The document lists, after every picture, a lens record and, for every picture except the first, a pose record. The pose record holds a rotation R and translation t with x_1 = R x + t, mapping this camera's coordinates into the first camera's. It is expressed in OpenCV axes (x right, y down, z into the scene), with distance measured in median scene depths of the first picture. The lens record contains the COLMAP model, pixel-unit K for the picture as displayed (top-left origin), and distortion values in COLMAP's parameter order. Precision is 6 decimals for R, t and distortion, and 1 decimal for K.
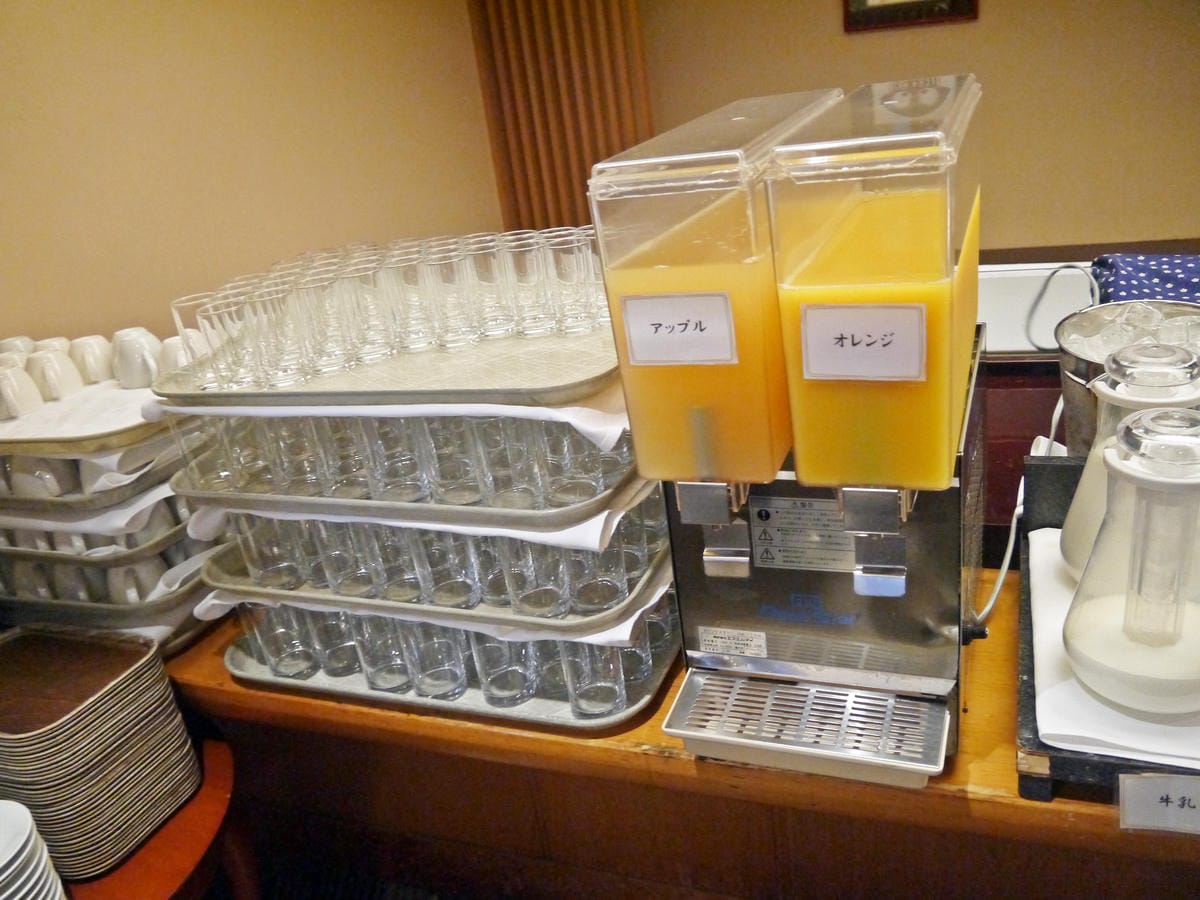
lens RADIAL K [[1015.4, 0, 603.7], [0, 1015.4, 442.3], [0, 0, 1]] dist [-0.041864, -0.000272]
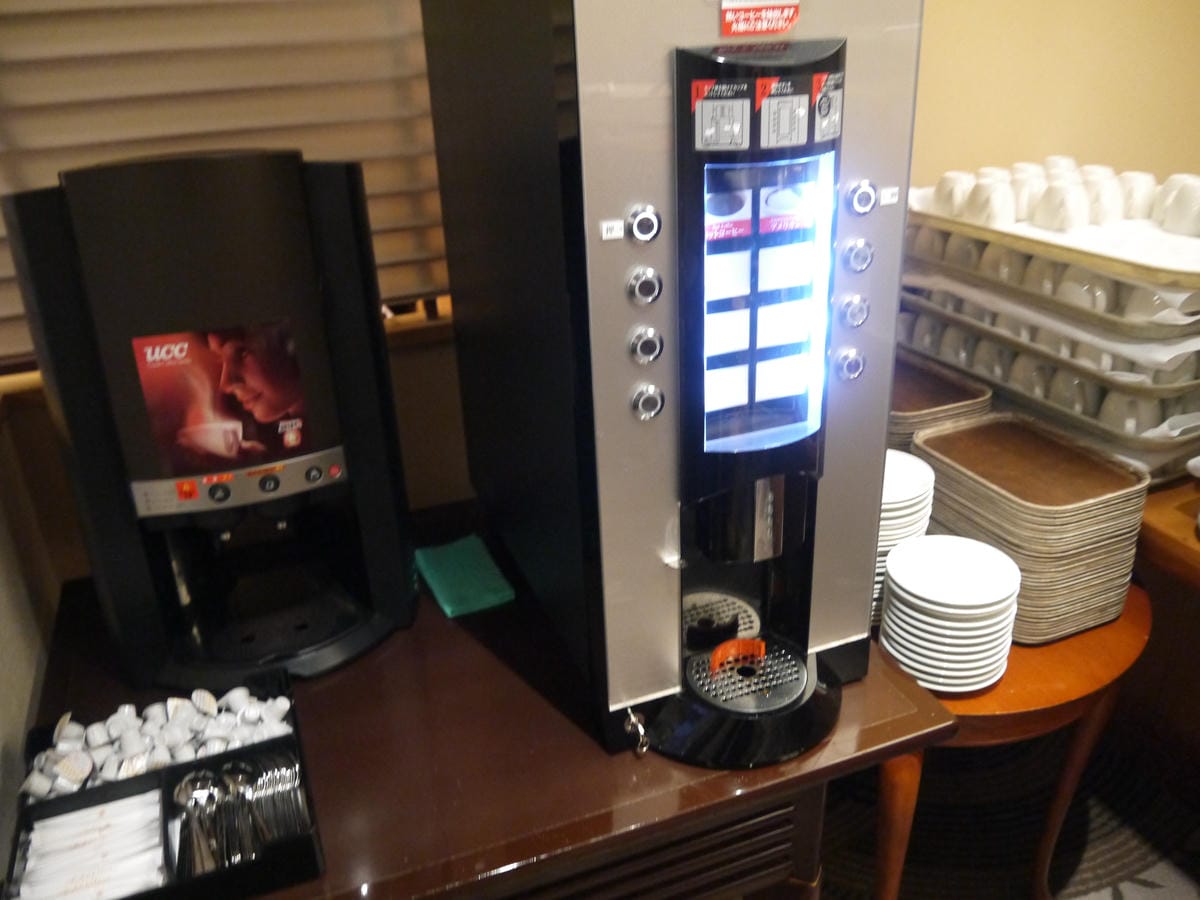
lens RADIAL K [[1015.4, 0, 603.7], [0, 1015.4, 442.3], [0, 0, 1]] dist [-0.041864, -0.000272]
pose [[0.697899, 0.394117, -0.598004, -0.223293], [-0.305488, 0.919018, 0.249164, 0.076887], [0.647777, 0.008792, 0.761780, -0.163238]]
